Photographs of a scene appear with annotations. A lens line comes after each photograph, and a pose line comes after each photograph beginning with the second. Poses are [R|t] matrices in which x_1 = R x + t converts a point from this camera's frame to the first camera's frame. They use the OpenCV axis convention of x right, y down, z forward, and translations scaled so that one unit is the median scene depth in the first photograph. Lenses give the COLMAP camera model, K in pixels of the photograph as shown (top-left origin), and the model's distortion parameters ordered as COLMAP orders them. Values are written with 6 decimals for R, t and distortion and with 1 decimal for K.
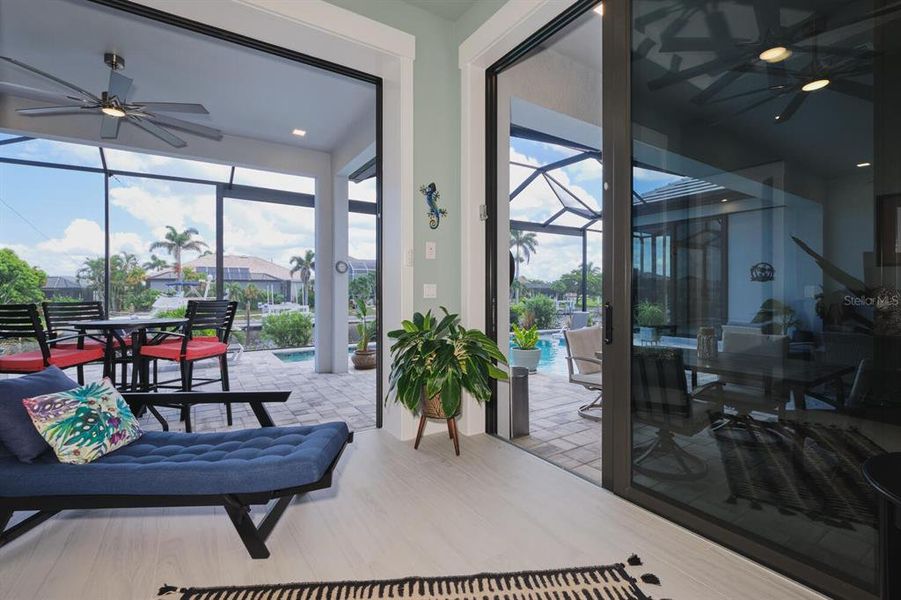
lens RADIAL K [[402.4, 0, 444.6], [0, 402.4, 292.2], [0, 0, 1]] dist [-0.001127, -0.000422]
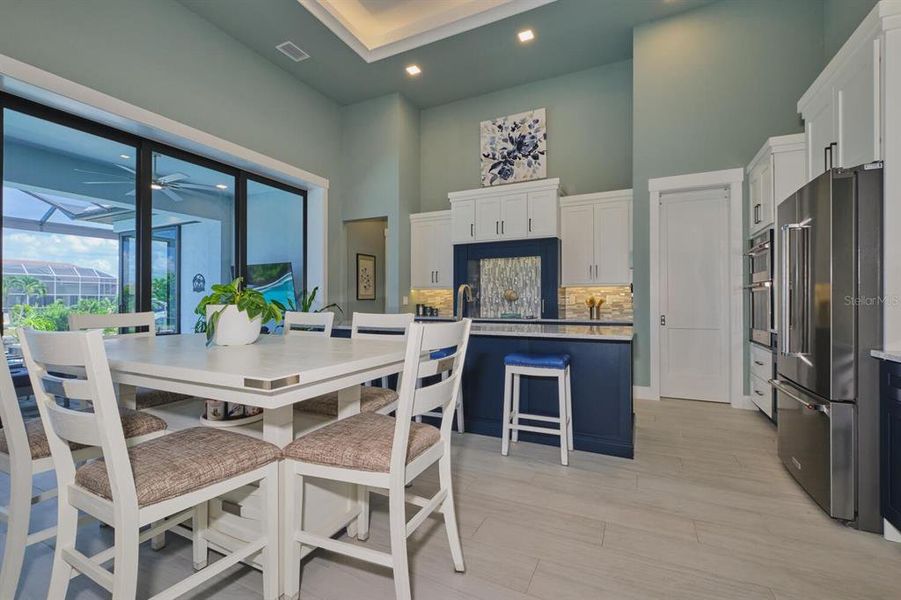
lens RADIAL K [[400.6, 0, 452.8], [0, 400.6, 301.2], [0, 0, 1]] dist [-0.001979, -0.000796]
pose [[0.849041, -0.003374, 0.528316, 0.773553], [0.004772, 0.999988, -0.001282, 0.000954], [-0.528305, 0.003609, 0.849047, -0.210004]]
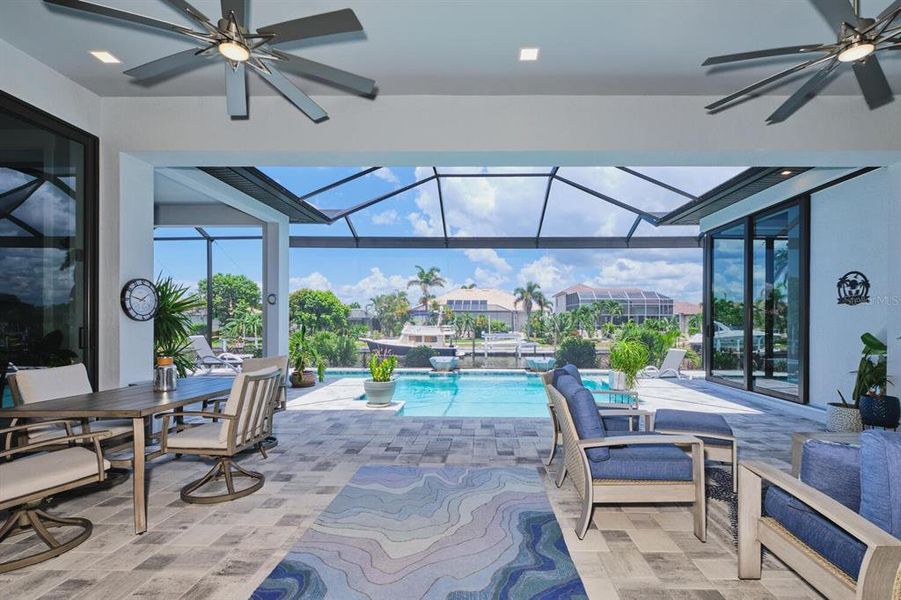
lens RADIAL K [[412.9, 0, 473.5], [0, 412.9, 319.4], [0, 0, 1]] dist [0.000240, 0.000010]
pose [[0.836202, 0.001775, -0.548419, 0.640243], [-0.005881, 0.999966, -0.005730, 0.000667], [0.548390, 0.008017, 0.836184, 0.214364]]
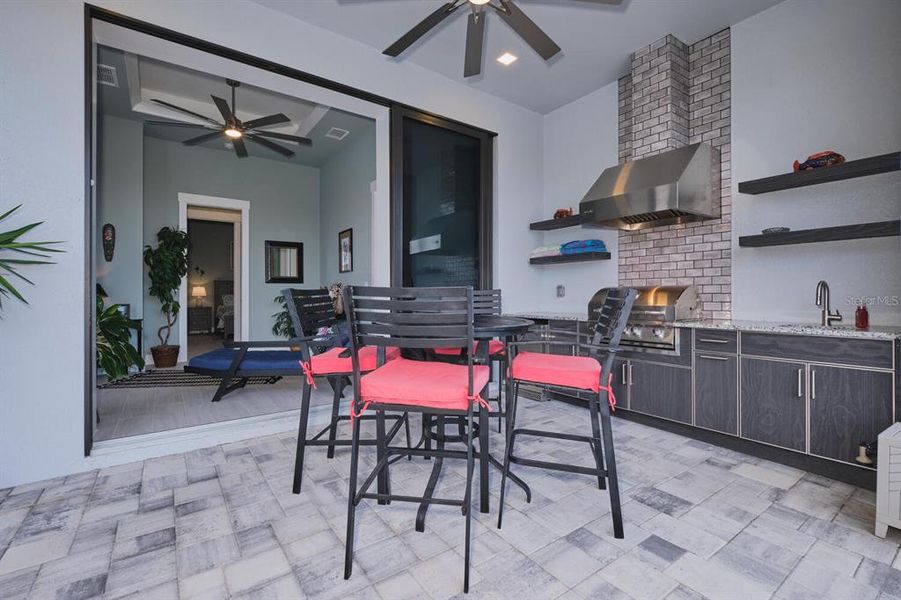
lens RADIAL K [[402.4, 0, 444.6], [0, 402.4, 292.2], [0, 0, 1]] dist [-0.001127, -0.000422]
pose [[-0.998818, 0.000402, -0.048604, -0.312789], [0.000686, 0.999983, -0.005835, 0.013449], [0.048601, -0.005862, -0.998801, 0.698384]]
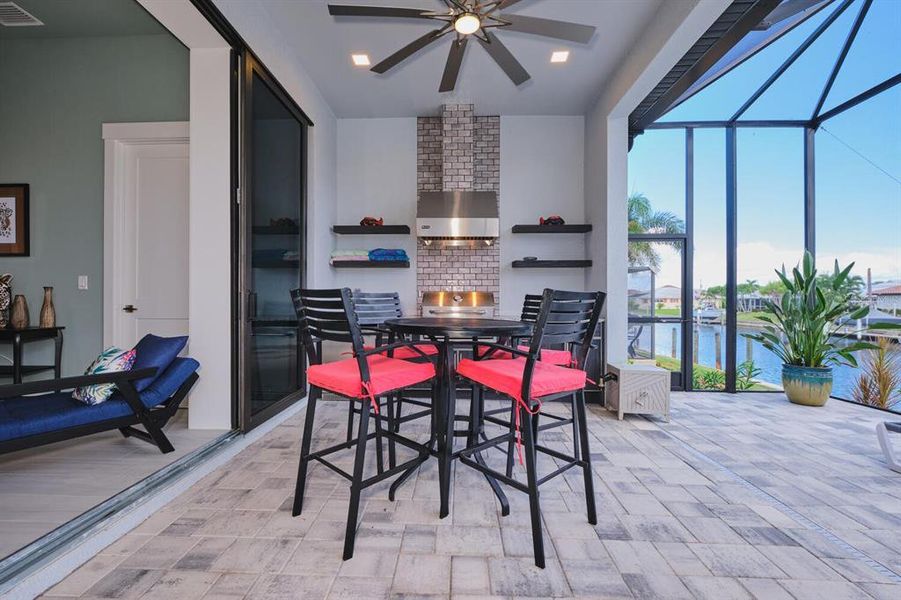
lens RADIAL K [[402.7, 0, 441.1], [0, 402.7, 299.5], [0, 0, 1]] dist [-0.002343, -0.000631]
pose [[-0.564247, 0.000246, -0.825606, -0.088011], [-0.005255, 0.999979, 0.003889, 0.013289], [0.825589, 0.006533, -0.564234, 0.579563]]
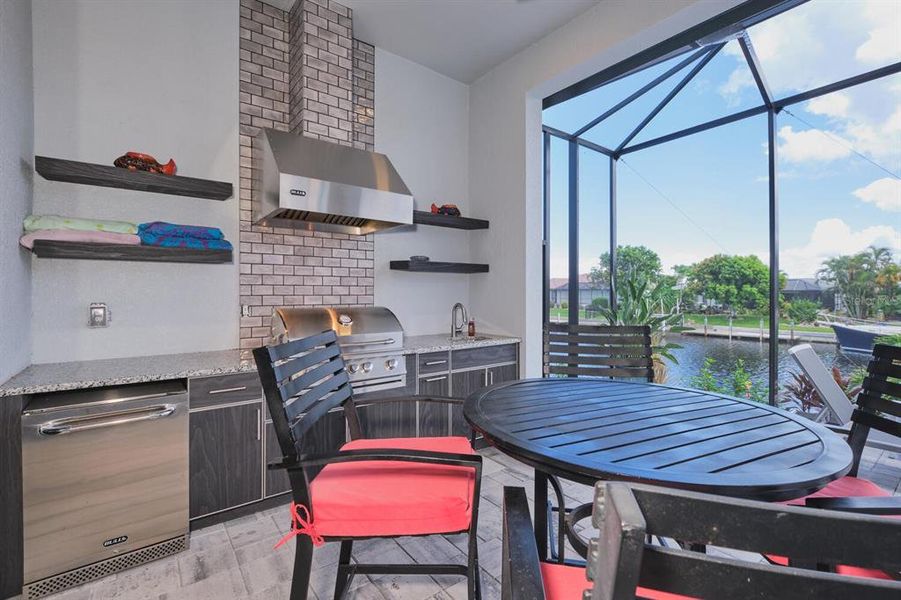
lens RADIAL K [[416.3, 0, 457.1], [0, 416.3, 290.8], [0, 0, 1]] dist [-0.002206, -0.000578]
pose [[0.100015, -0.004723, -0.994975, -0.199378], [-0.003745, 0.999980, -0.005123, -0.007066], [0.994979, 0.004239, 0.099996, 0.364025]]
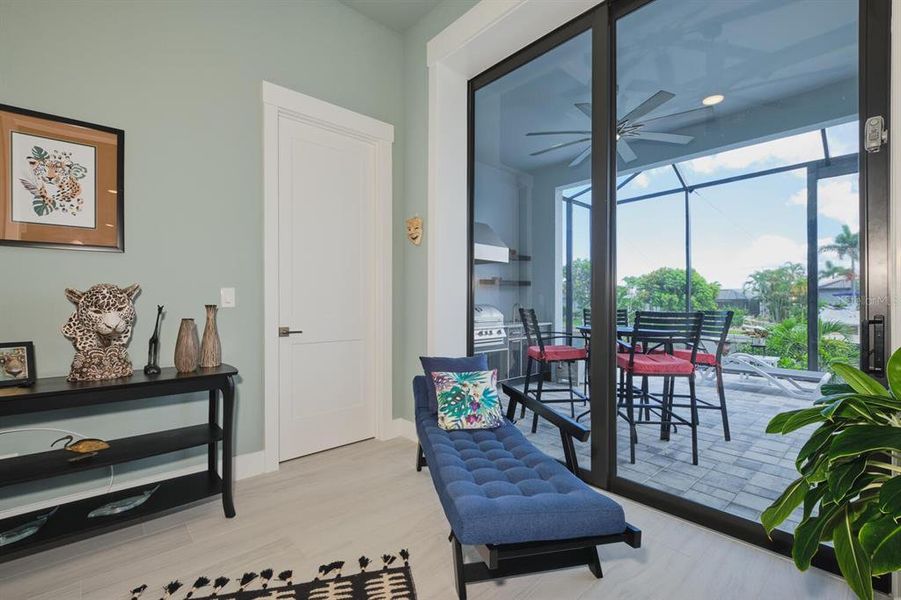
lens RADIAL K [[404.4, 0, 450.5], [0, 404.4, 300.0], [0, 0, 1]] dist [0.000229, -0.000243]
pose [[0.174009, -0.003150, -0.984739, 0.084261], [-0.005564, 0.999976, -0.004182, 0.001951], [0.984728, 0.006207, 0.173987, 0.161125]]
